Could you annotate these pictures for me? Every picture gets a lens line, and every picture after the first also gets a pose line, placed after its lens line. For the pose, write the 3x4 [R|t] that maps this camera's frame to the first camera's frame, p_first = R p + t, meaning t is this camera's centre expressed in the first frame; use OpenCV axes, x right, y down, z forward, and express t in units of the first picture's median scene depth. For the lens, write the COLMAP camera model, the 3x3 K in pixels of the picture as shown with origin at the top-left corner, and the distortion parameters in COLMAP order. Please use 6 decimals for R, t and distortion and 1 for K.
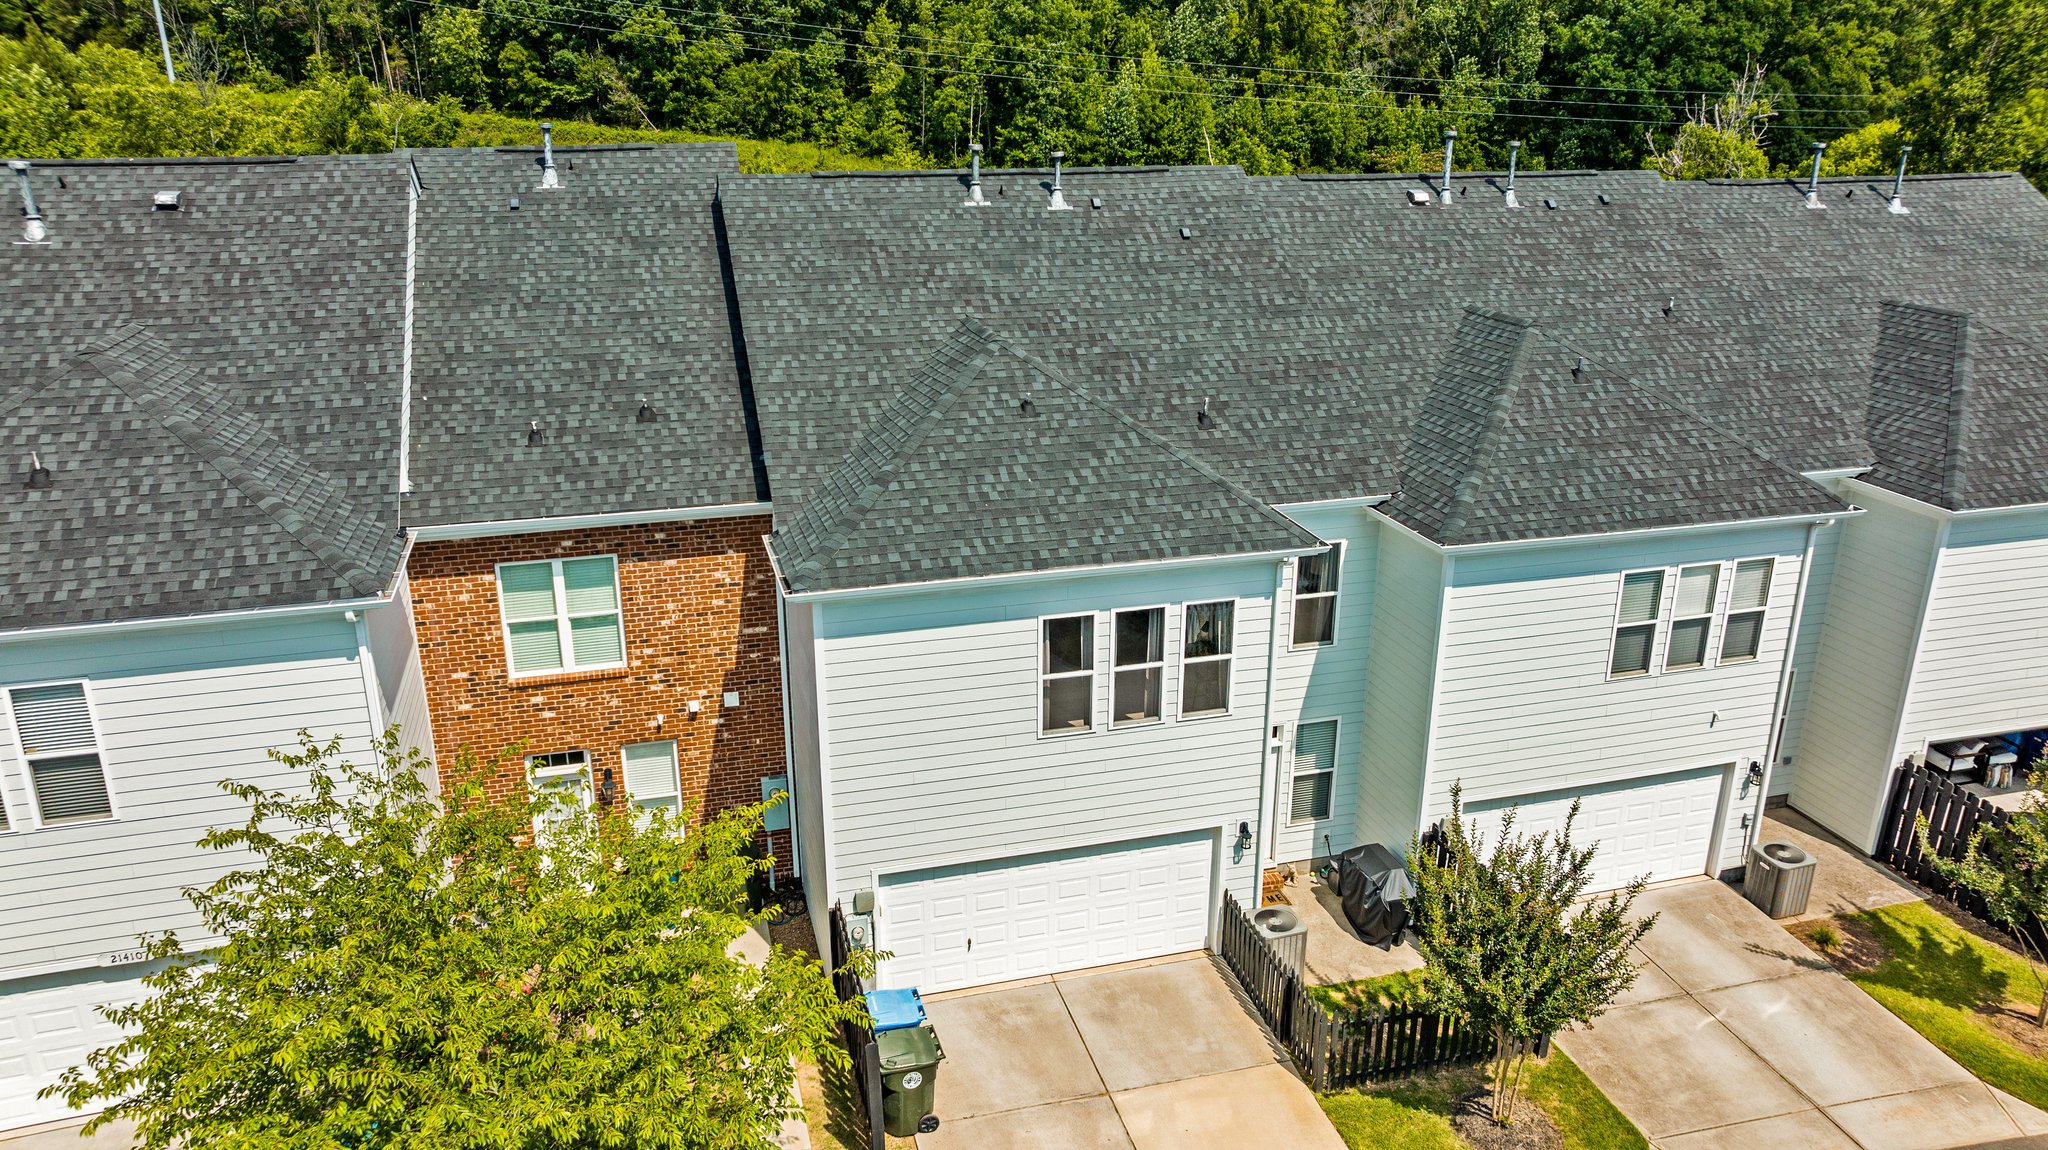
lens RADIAL K [[1429.4, 0, 1024.0], [0, 1429.4, 575.0], [0, 0, 1]] dist [-0.053045, 0.056721]
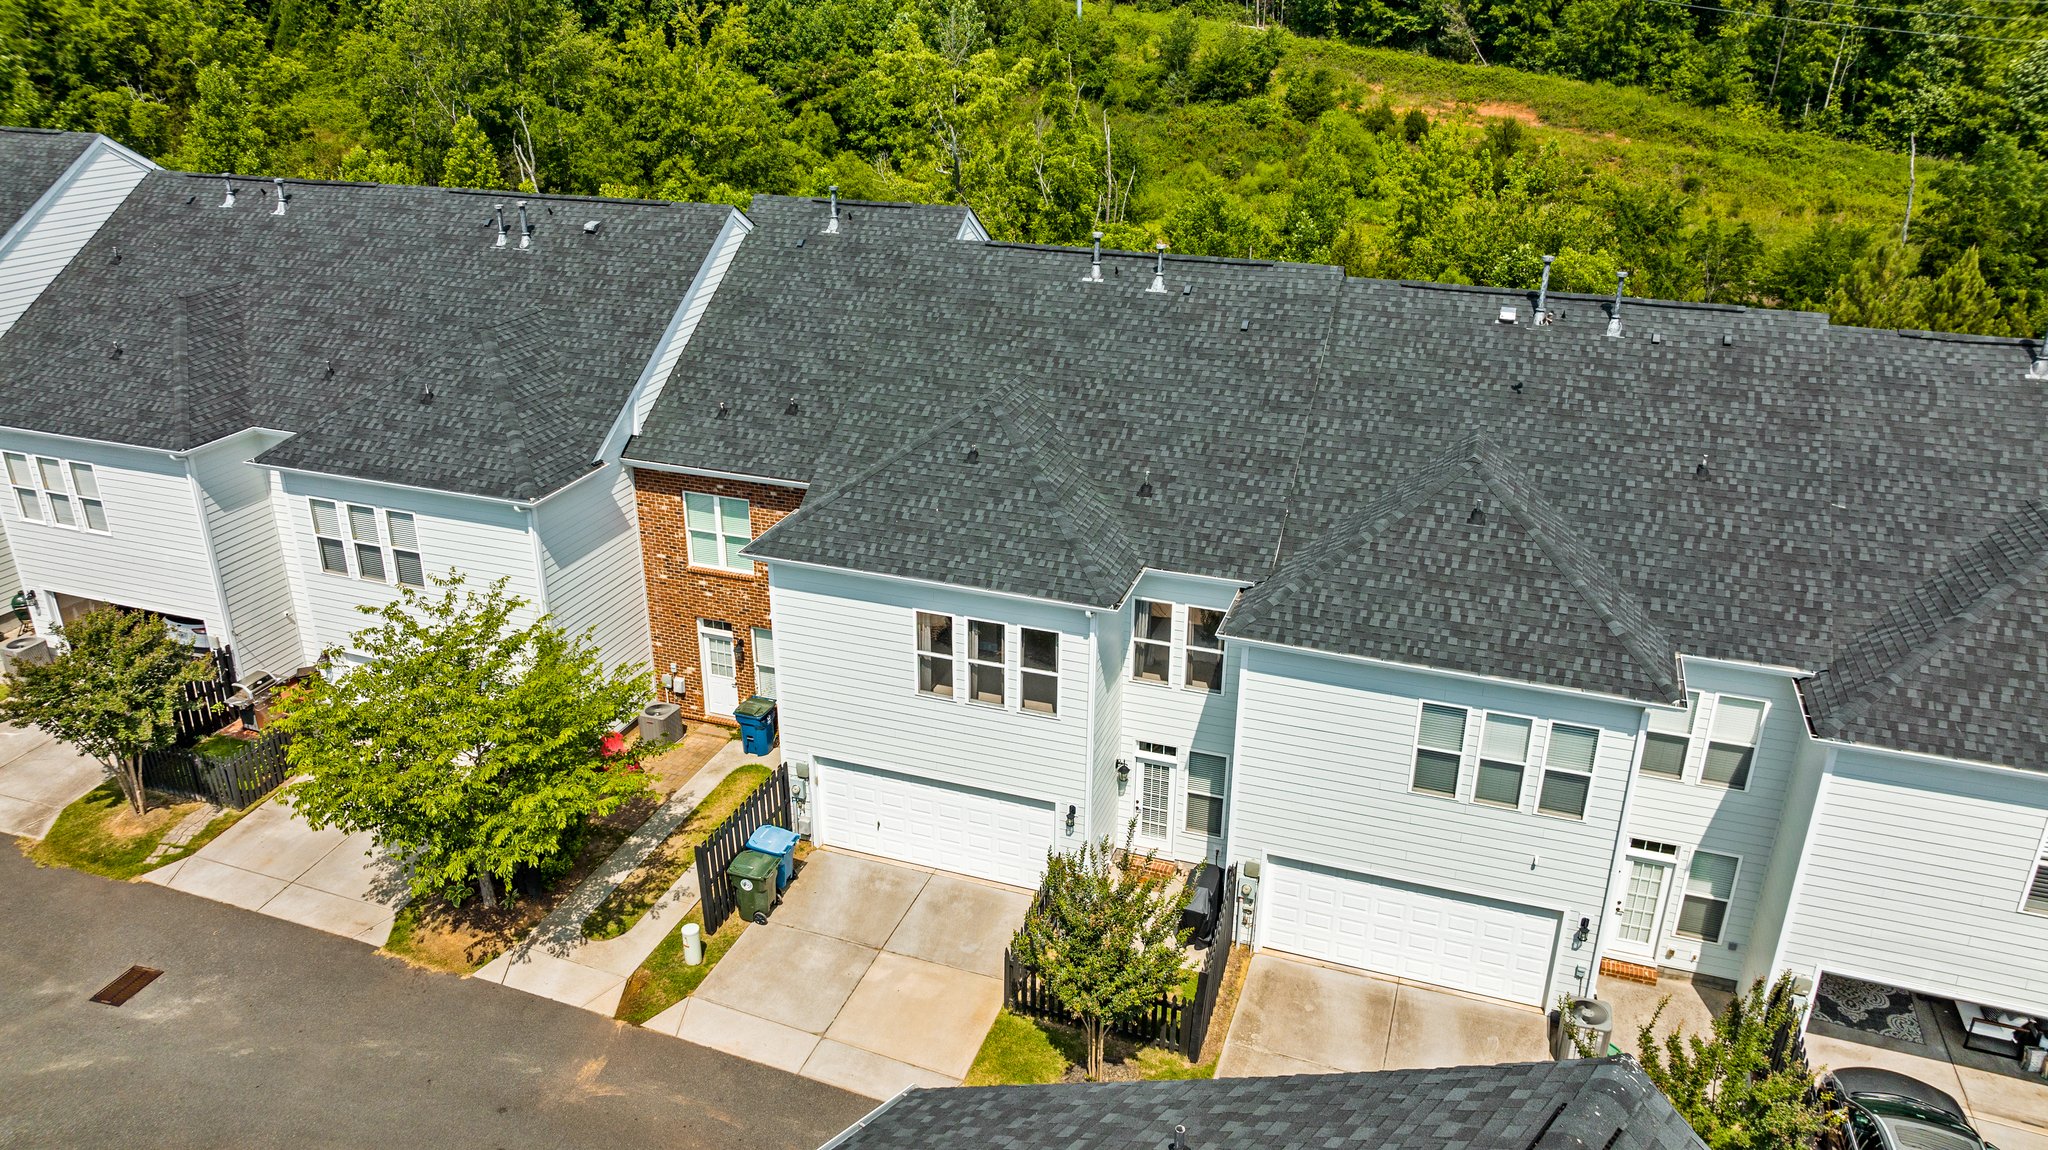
lens RADIAL K [[1414.7, 0, 1024.0], [0, 1414.7, 575.0], [0, 0, 1]] dist [-0.047898, 0.066041]
pose [[0.822727, 0.230299, -0.519694, 0.689656], [-0.197624, 0.973105, 0.118368, -0.159247], [0.532977, 0.005320, 0.846113, -0.088069]]
